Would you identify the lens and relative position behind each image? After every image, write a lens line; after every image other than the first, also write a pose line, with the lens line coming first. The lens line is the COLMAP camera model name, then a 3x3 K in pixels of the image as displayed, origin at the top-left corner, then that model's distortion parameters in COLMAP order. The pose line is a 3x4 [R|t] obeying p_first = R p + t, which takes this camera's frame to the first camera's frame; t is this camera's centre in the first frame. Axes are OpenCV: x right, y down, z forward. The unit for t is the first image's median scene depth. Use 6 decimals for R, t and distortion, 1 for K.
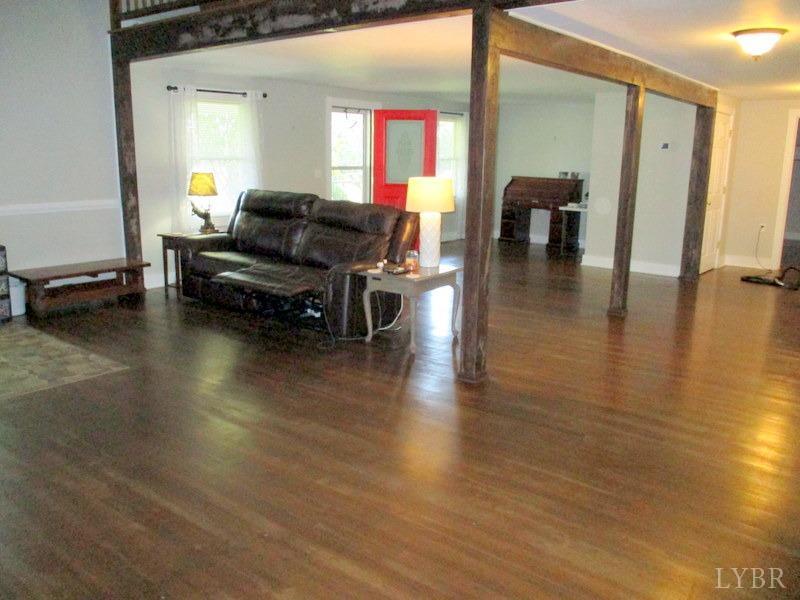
lens RADIAL K [[673.4, 0, 402.7], [0, 673.4, 299.1], [0, 0, 1]] dist [-0.046946, 0.002369]
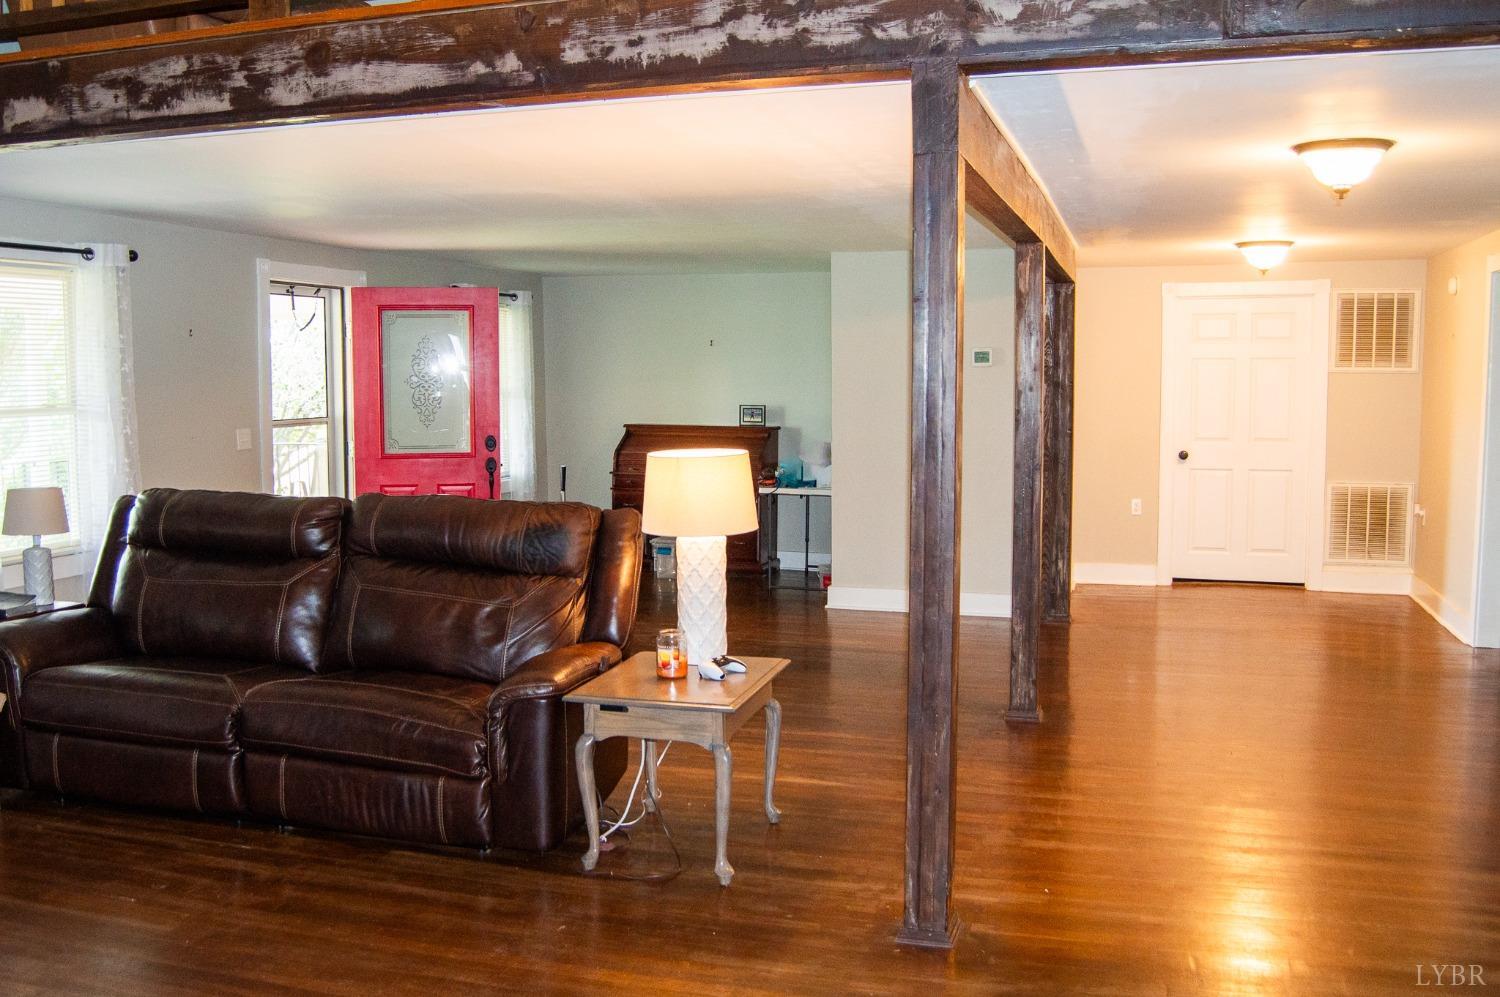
lens RADIAL K [[1388.5, 0, 737.8], [0, 1388.5, 501.5], [0, 0, 1]] dist [-0.085793, 0.000000]
pose [[0.936563, -0.050469, 0.346846, -0.180498], [0.090788, 0.990737, -0.100989, -0.045178], [-0.338536, 0.126072, 0.932469, 0.139473]]
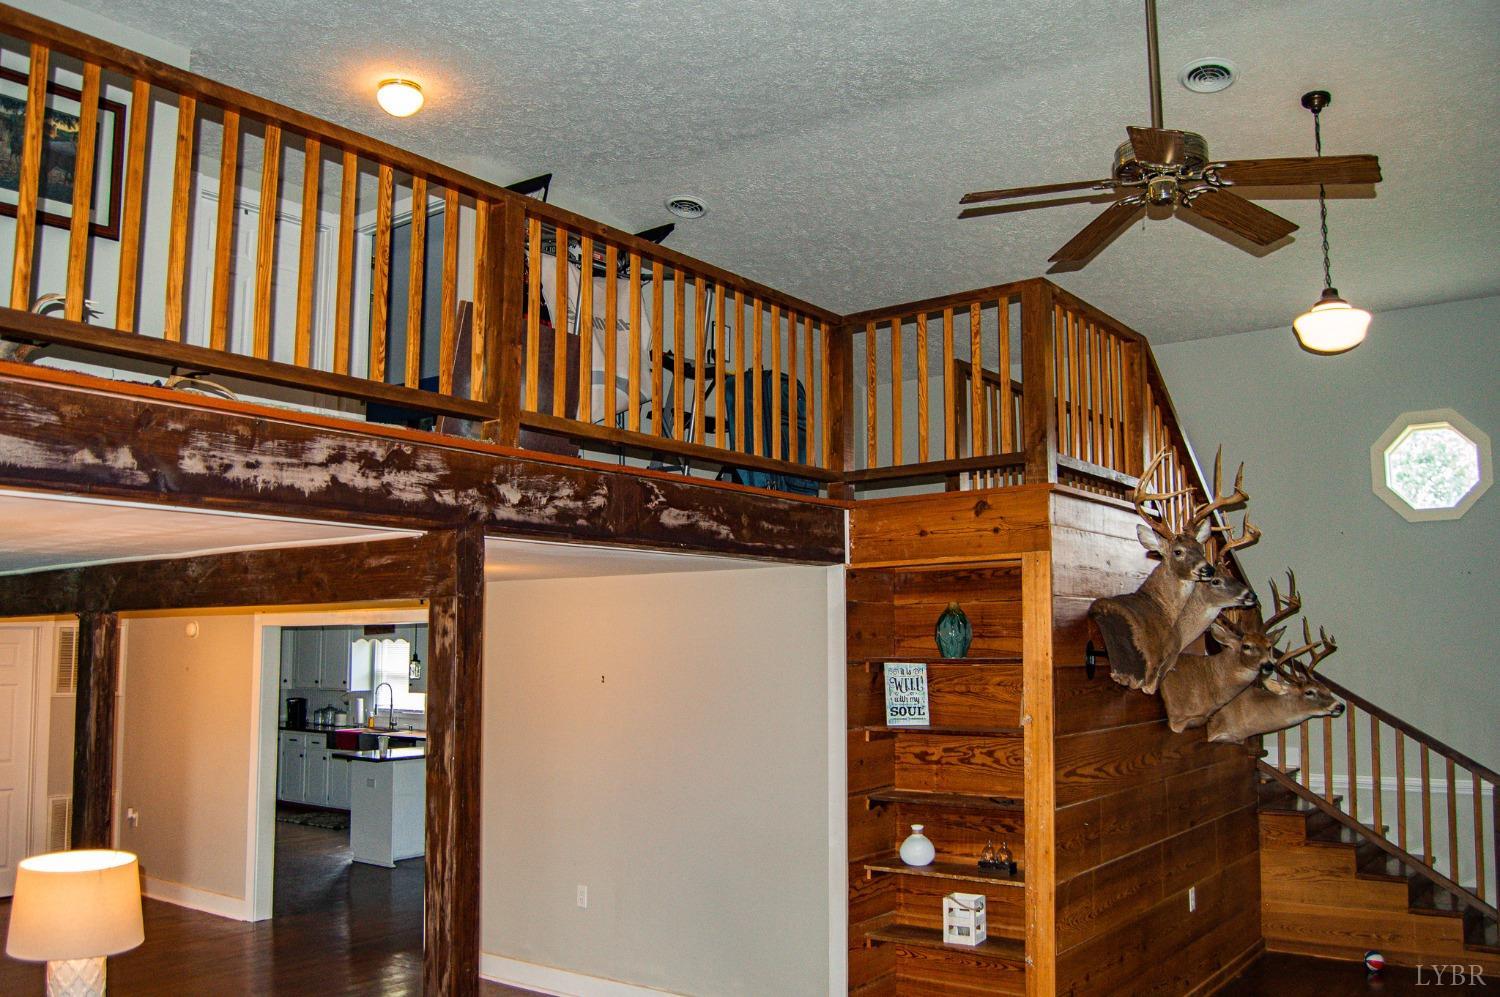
lens RADIAL K [[1205.3, 0, 744.9], [0, 1205.3, 500.7], [0, 0, 1]] dist [-0.078785, 0.003101]
pose [[-0.047175, 0.105902, 0.993257, -0.501386], [0.216231, 0.971869, -0.093351, -0.177301], [-0.975202, 0.210369, -0.068747, 0.468764]]
